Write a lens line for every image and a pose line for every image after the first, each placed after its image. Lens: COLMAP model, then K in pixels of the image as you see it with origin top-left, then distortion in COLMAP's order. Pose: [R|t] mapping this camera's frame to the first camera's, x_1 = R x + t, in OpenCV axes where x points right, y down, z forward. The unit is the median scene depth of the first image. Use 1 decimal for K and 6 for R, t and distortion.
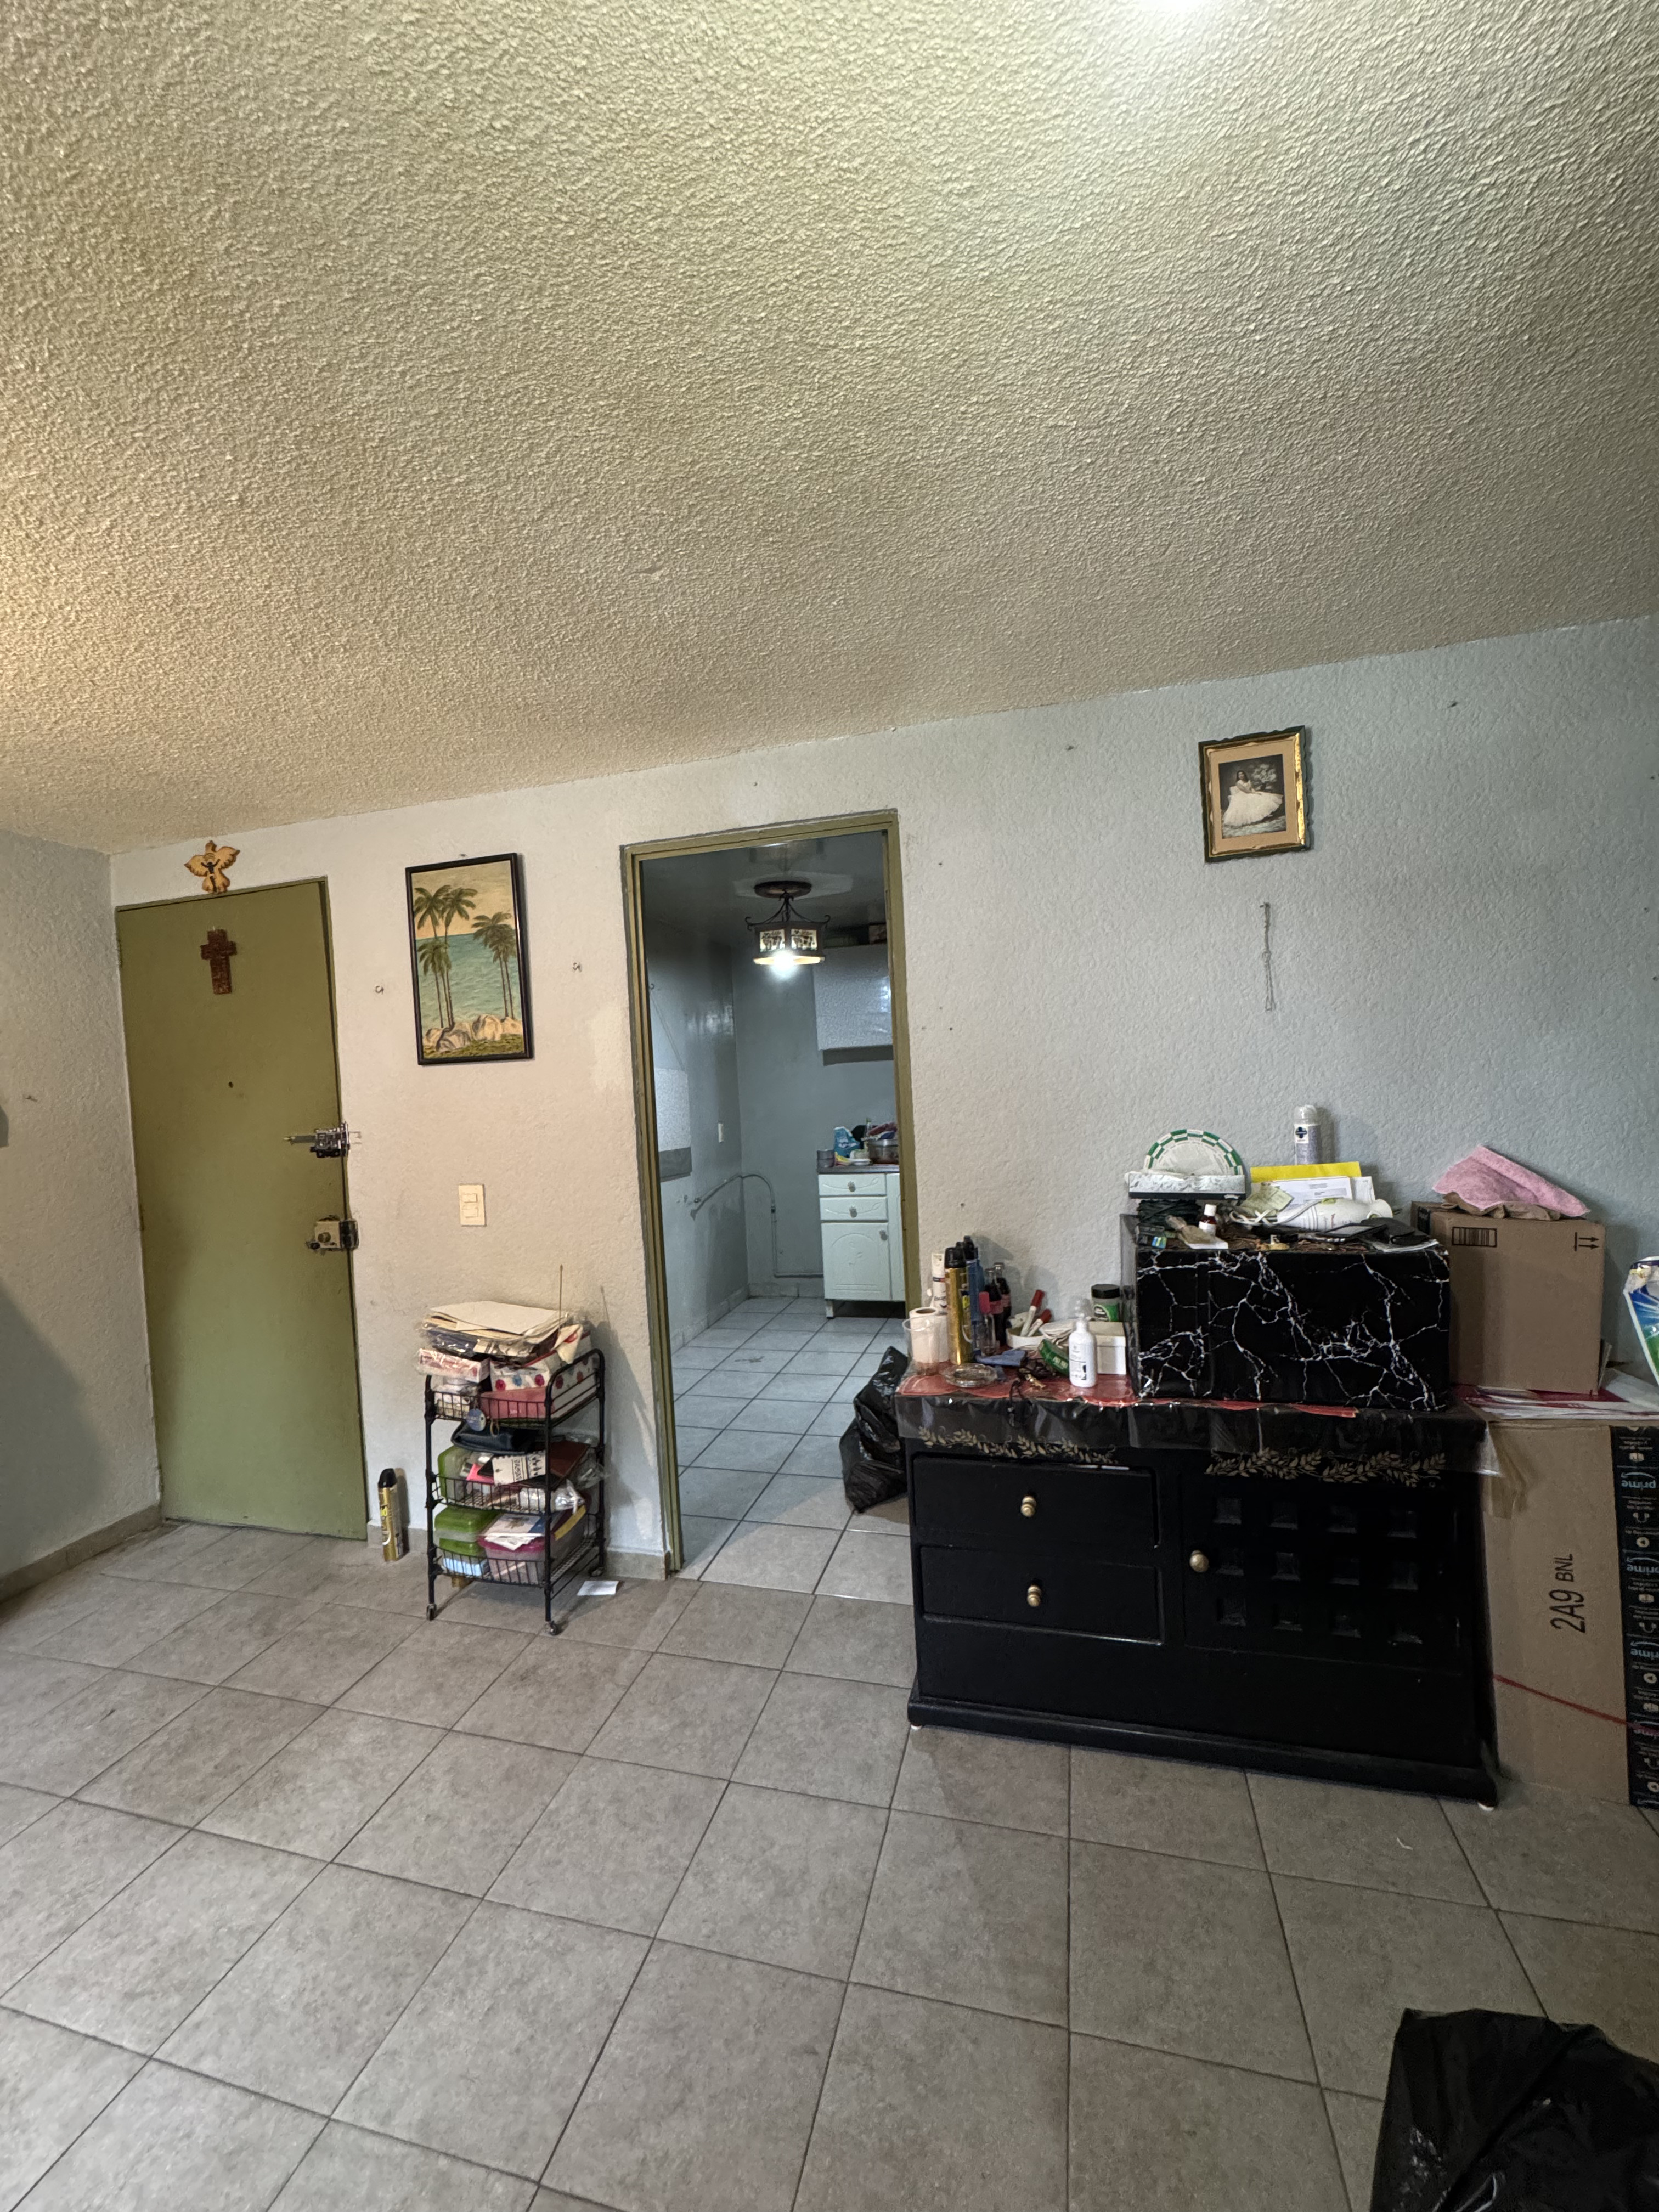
lens RADIAL K [[882.7, 0, 826.6], [0, 882.7, 1099.2], [0, 0, 1]] dist [-0.001167, -0.000012]
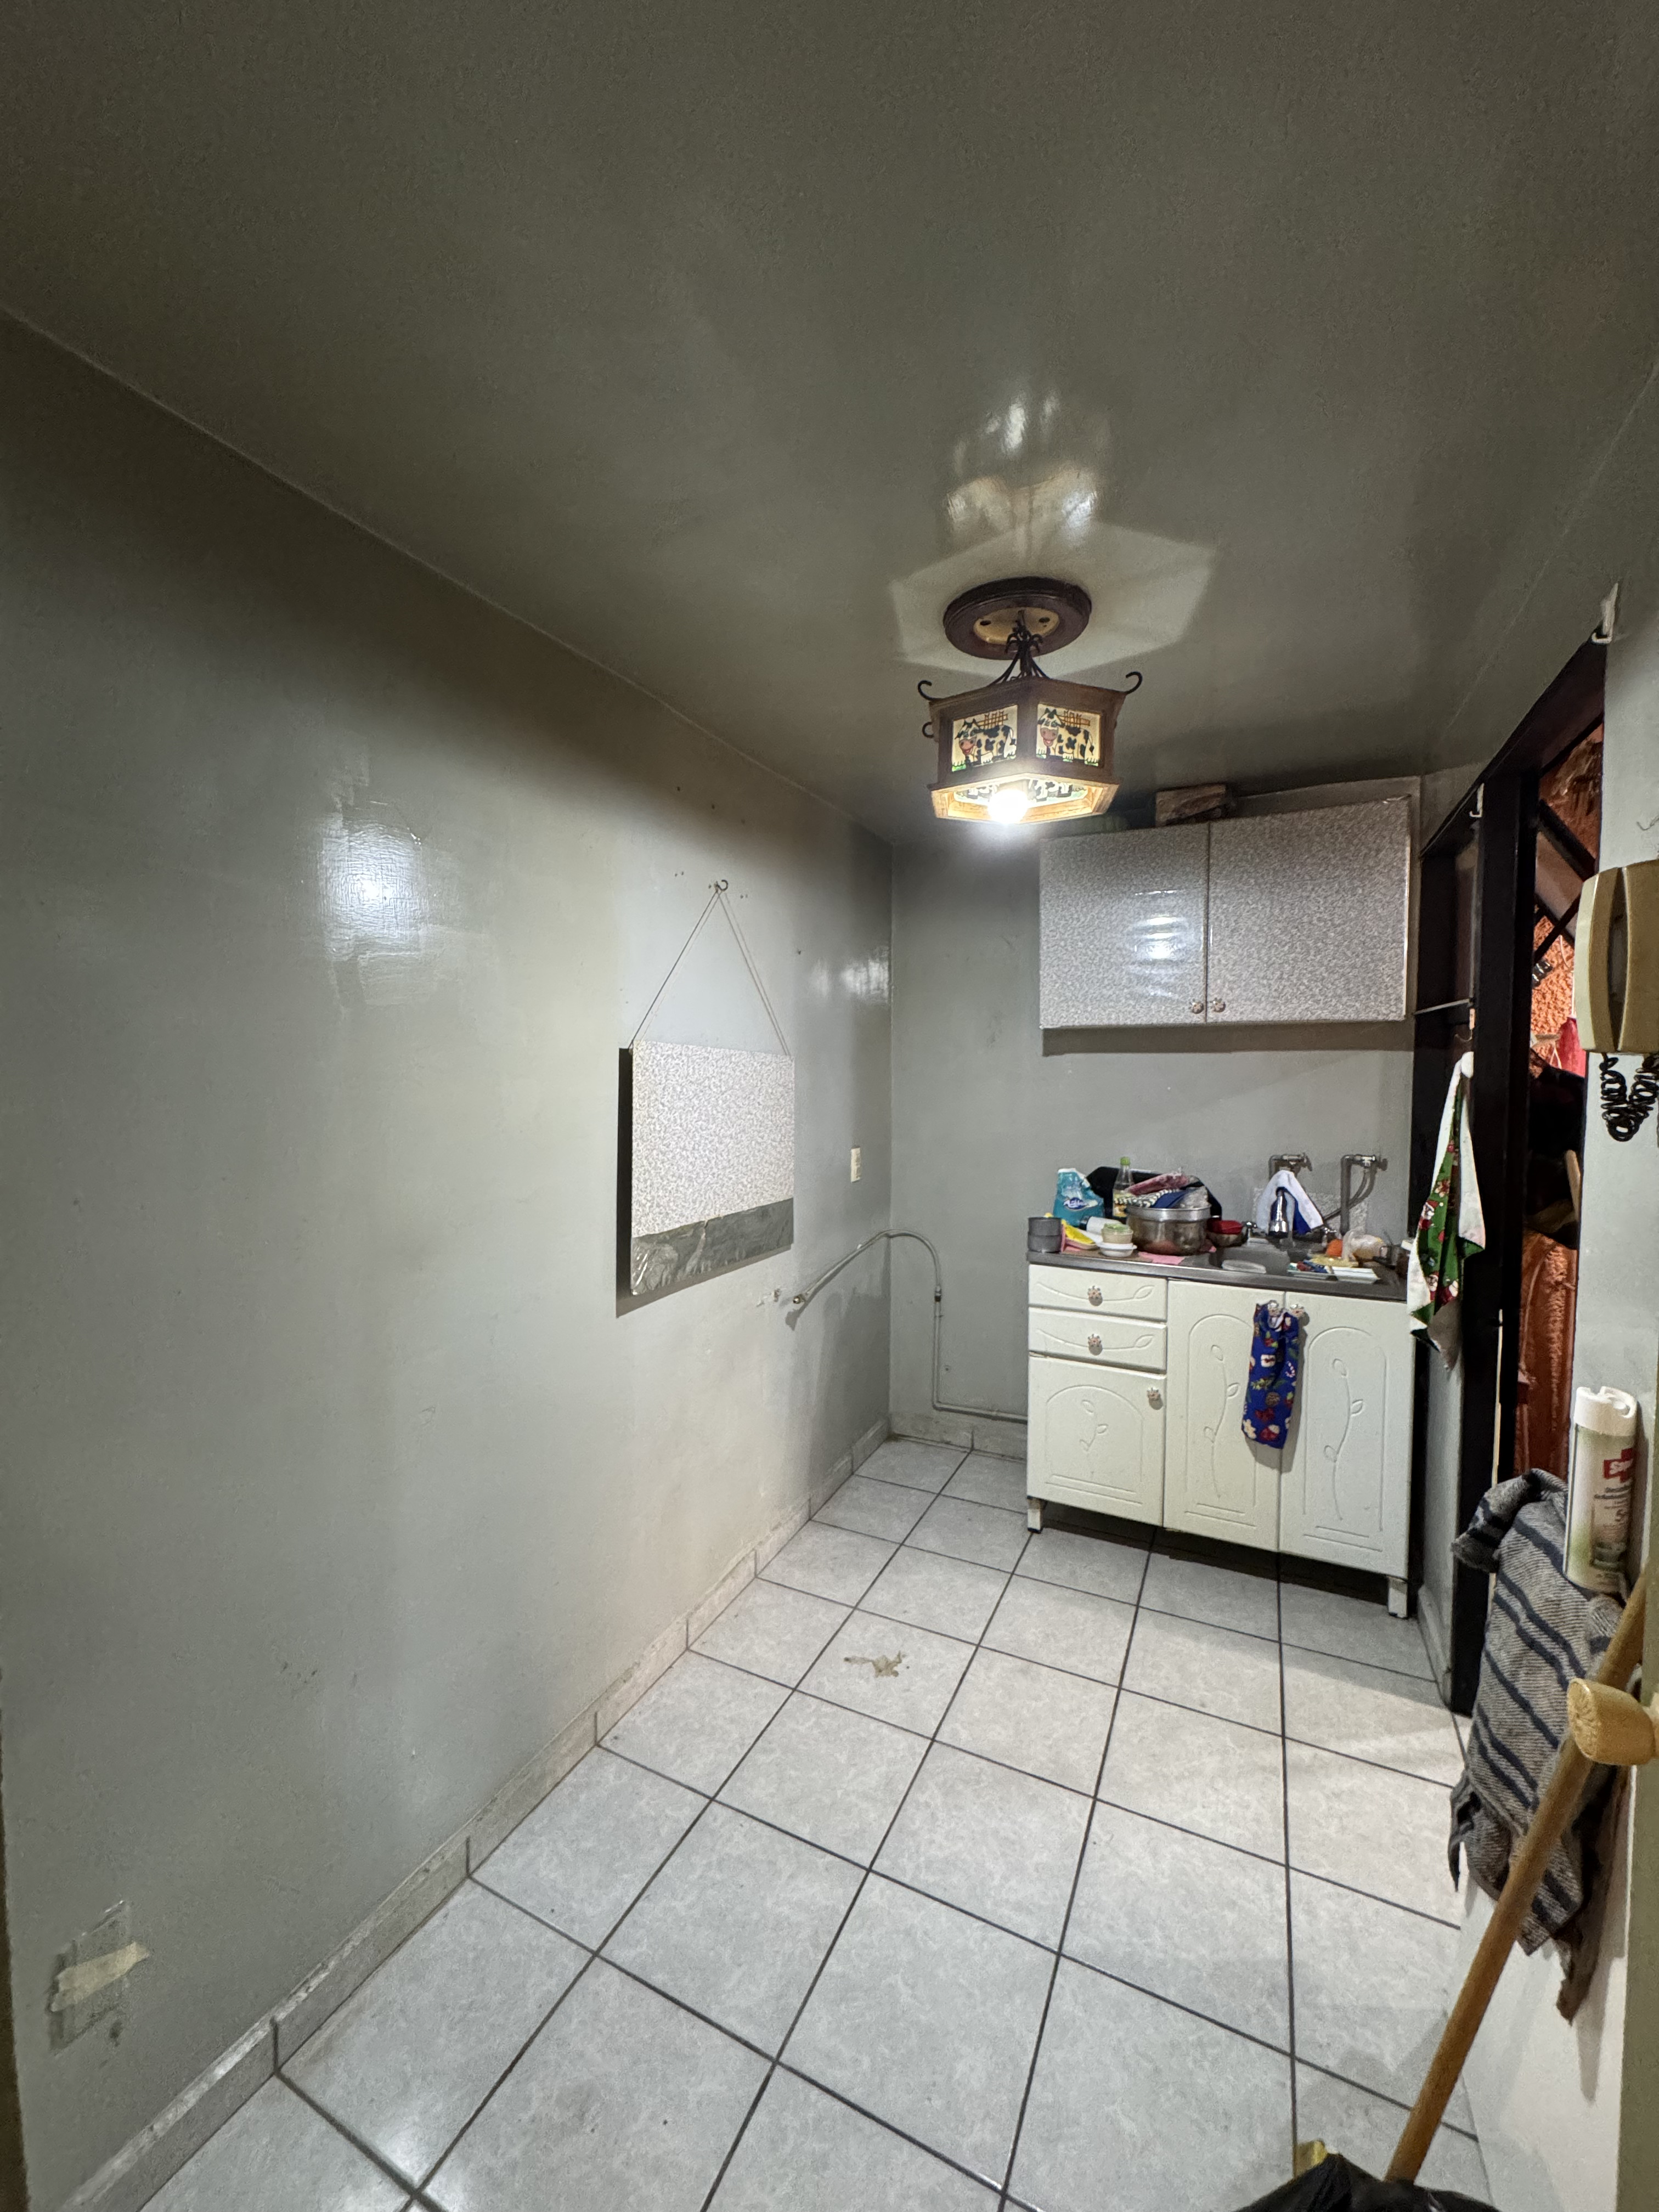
lens RADIAL K [[882.7, 0, 825.0], [0, 882.7, 1100.4], [0, 0, 1]] dist [-0.001167, -0.000012]
pose [[0.981075, 0.058678, -0.184522, -0.037370], [-0.053225, 0.997991, 0.034370, -0.024074], [0.186168, -0.023898, 0.982227, 0.459627]]
